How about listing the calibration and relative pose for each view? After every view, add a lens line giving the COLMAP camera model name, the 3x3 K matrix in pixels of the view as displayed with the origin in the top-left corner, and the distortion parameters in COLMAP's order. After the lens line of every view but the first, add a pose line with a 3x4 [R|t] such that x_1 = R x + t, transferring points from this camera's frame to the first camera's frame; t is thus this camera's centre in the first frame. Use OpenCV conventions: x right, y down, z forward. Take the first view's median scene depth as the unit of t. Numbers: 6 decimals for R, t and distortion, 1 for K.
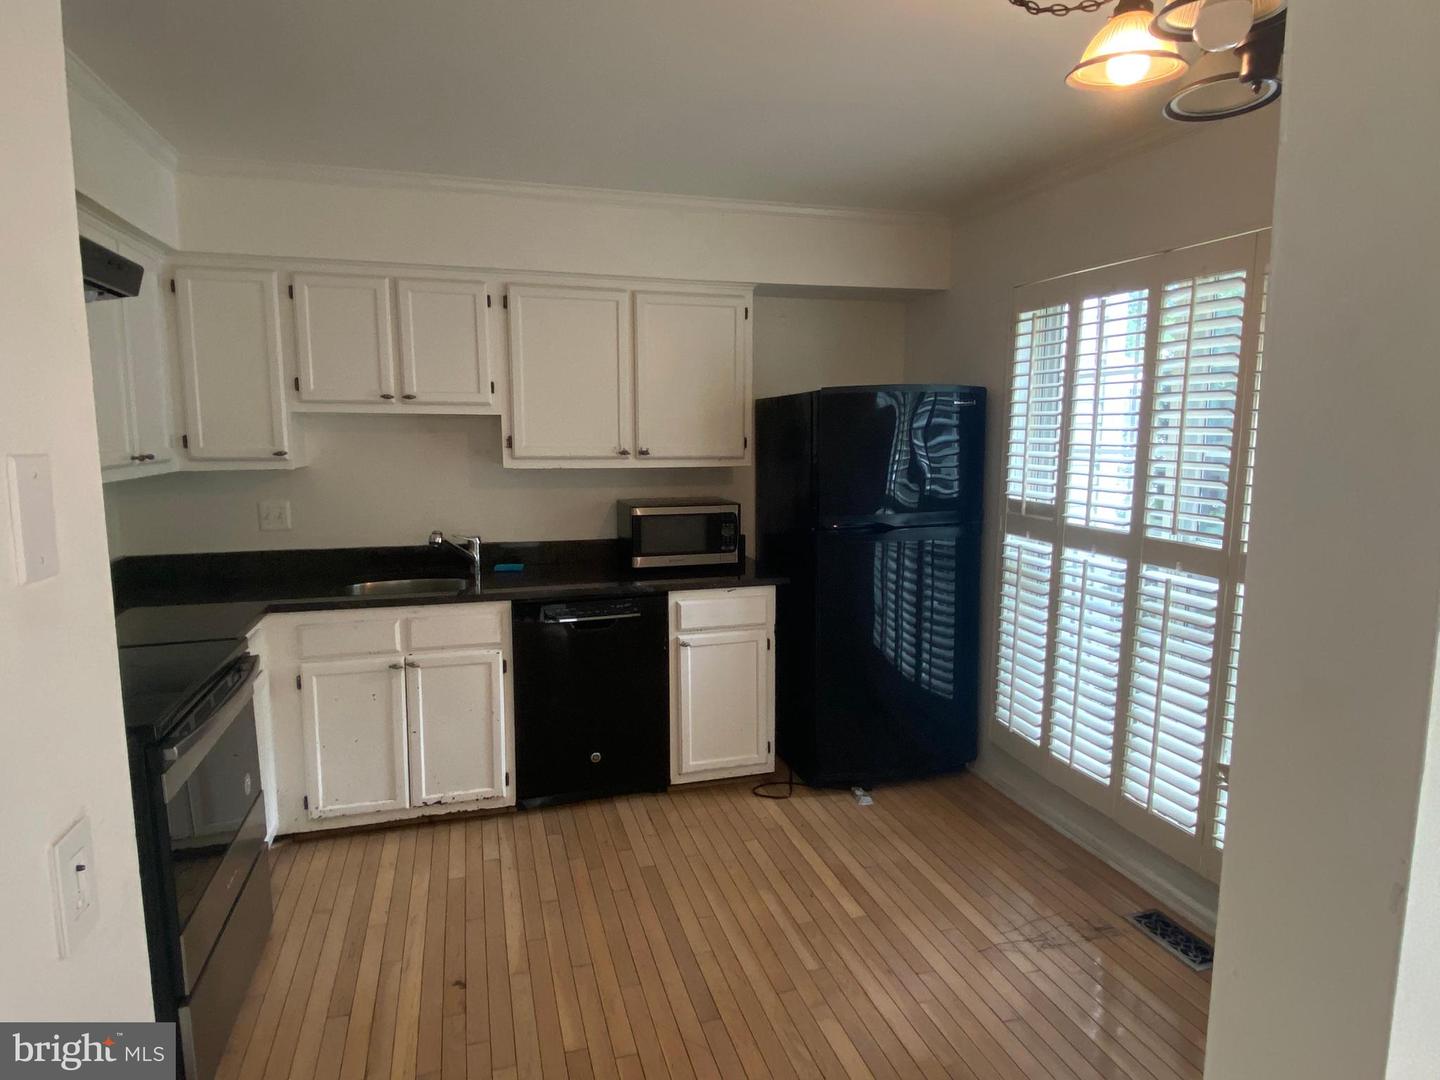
lens RADIAL K [[809.8, 0, 718.6], [0, 809.8, 531.3], [0, 0, 1]] dist [0.058266, -0.099789]
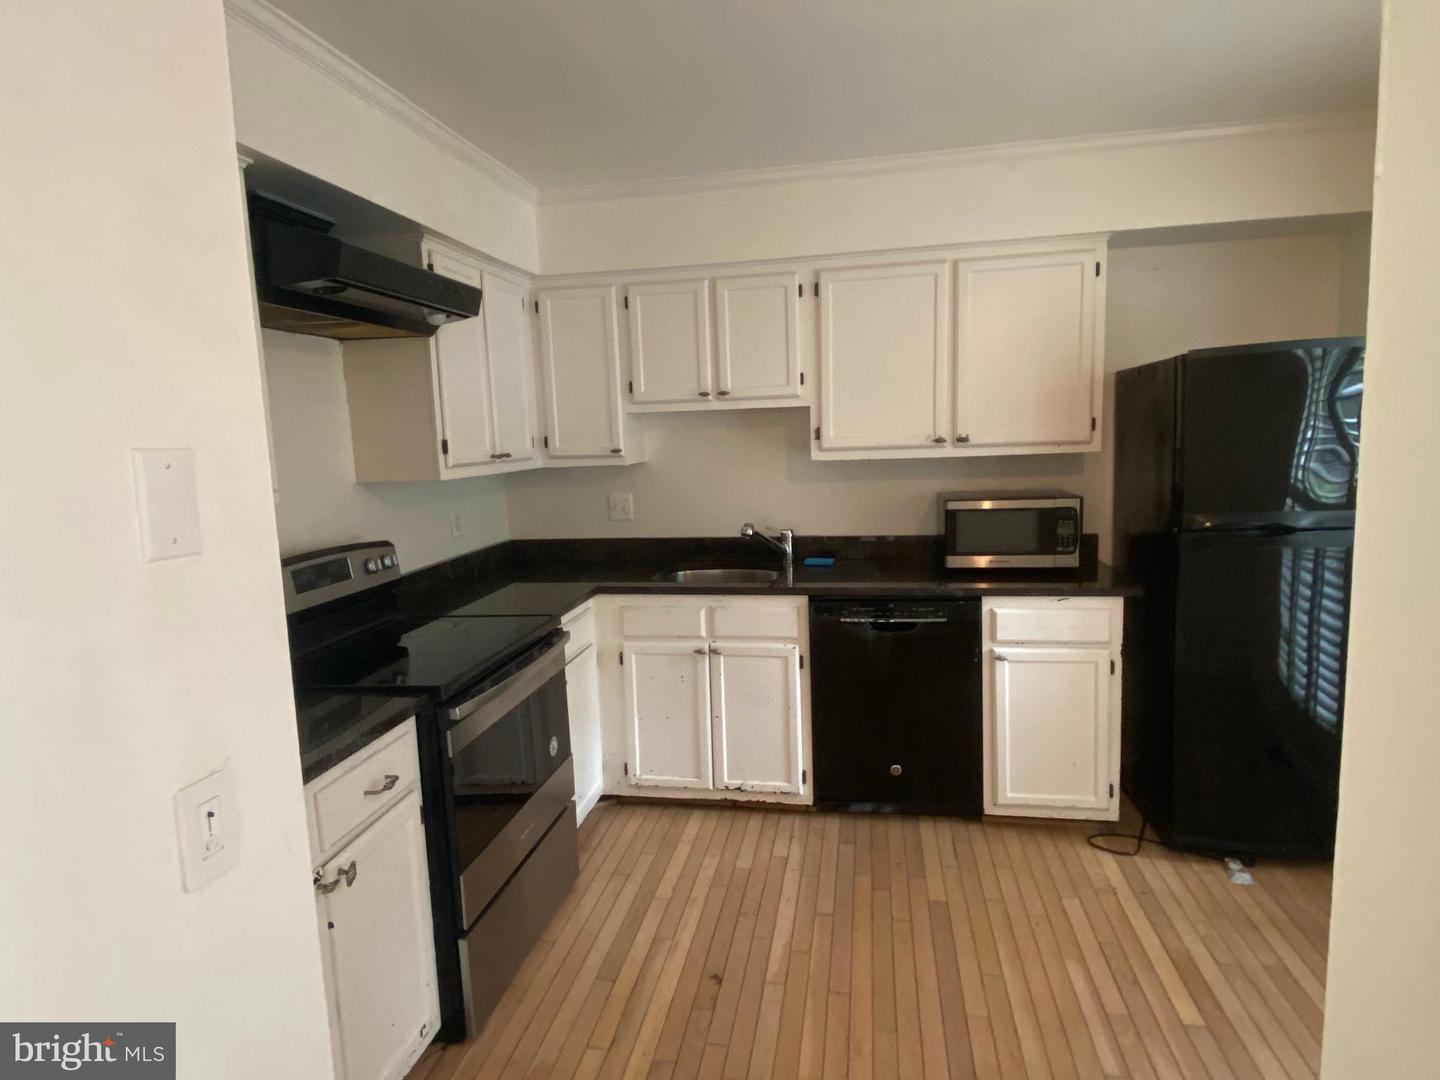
lens RADIAL K [[809.8, 0, 718.6], [0, 809.8, 531.3], [0, 0, 1]] dist [0.058266, -0.099789]
pose [[0.885239, 0.022149, -0.464608, 0.096994], [-0.018890, 0.999753, 0.011668, -0.001235], [0.464752, -0.001553, 0.885440, 0.084676]]
